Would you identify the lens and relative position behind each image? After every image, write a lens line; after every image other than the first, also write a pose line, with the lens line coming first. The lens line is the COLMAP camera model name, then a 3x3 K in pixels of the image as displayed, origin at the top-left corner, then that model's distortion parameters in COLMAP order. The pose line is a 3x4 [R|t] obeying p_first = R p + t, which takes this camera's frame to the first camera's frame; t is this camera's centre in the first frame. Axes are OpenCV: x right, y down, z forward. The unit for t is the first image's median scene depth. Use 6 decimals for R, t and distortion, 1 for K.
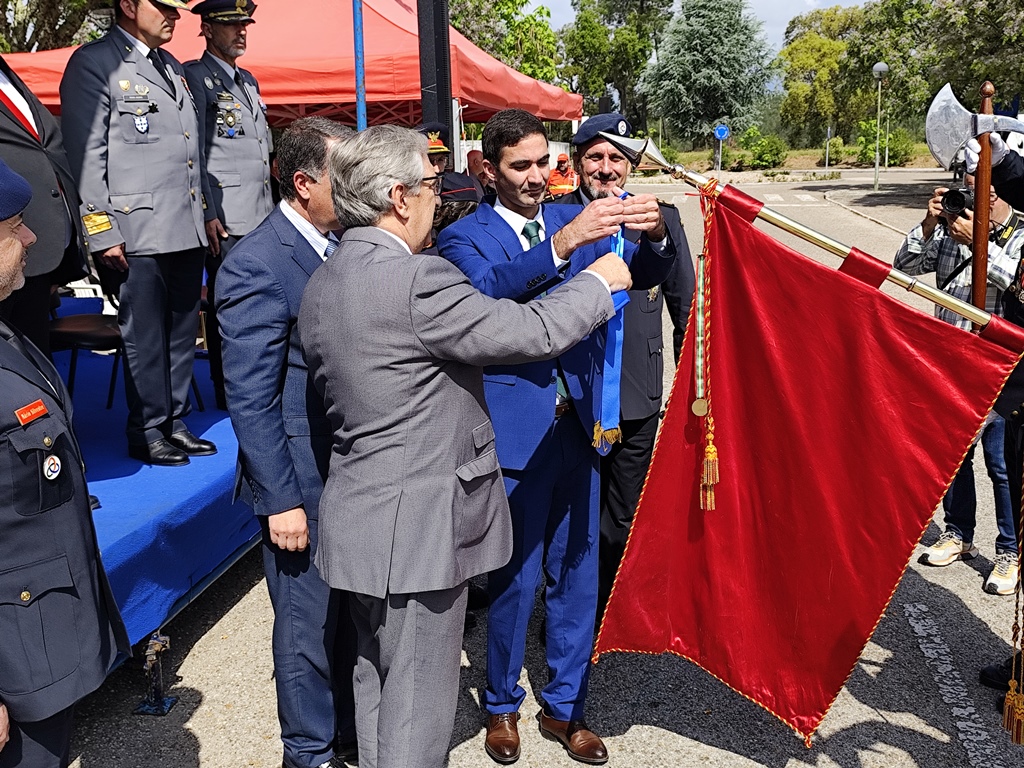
lens RADIAL K [[1049.7, 0, 512.7], [0, 1049.7, 383.2], [0, 0, 1]] dist [-0.002915, 0.000000]
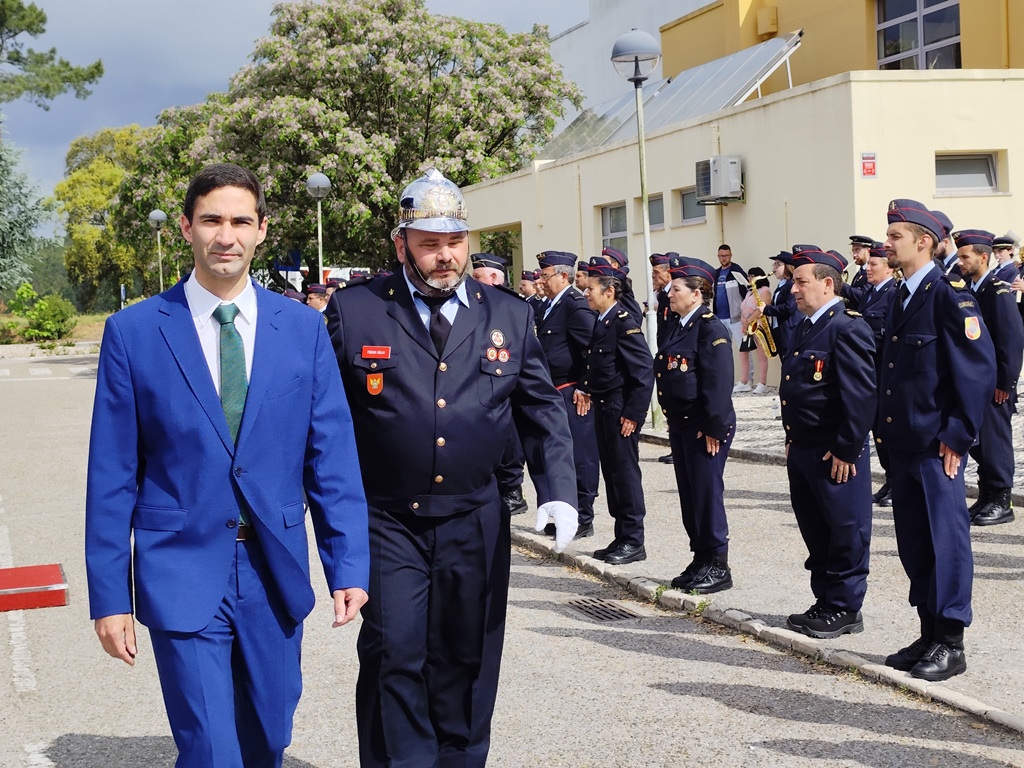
lens RADIAL K [[1673.5, 0, 511.9], [0, 1673.5, 384.1], [0, 0, 1]] dist [-0.008661, 0.000000]
pose [[0.884606, -0.035918, 0.464954, -0.014486], [0.118099, 0.981782, -0.148849, 0.036968], [-0.451138, 0.186584, 0.872732, -0.156748]]
